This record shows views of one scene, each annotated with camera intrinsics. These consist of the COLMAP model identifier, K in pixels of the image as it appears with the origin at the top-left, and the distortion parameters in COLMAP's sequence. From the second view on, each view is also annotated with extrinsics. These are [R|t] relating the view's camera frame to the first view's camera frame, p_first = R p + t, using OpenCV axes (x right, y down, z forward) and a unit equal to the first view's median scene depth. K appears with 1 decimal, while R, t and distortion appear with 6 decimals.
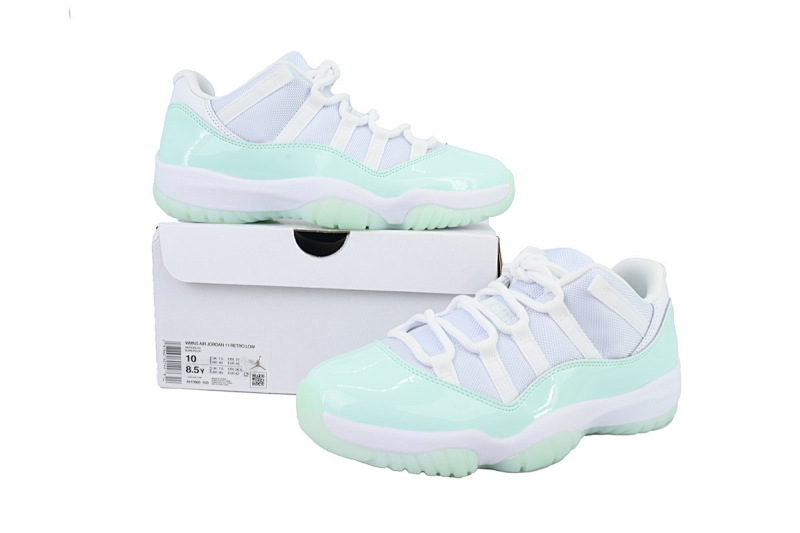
lens RADIAL K [[620.0, 0, 400.0], [0, 620.0, 266.5], [0, 0, 1]] dist [-0.001218, 0.000380]
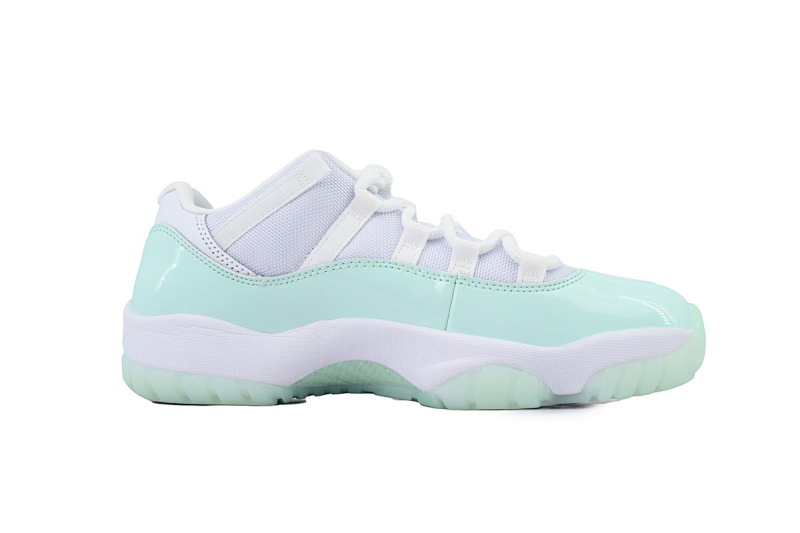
lens RADIAL K [[734.6, 0, 400.0], [0, 734.6, 266.5], [0, 0, 1]] dist [0.000258, 0.000303]
pose [[0.995404, -0.049754, -0.081824, -0.061377], [0.028324, 0.969173, -0.244749, -0.029387], [0.091479, 0.241307, 0.966128, 0.452666]]
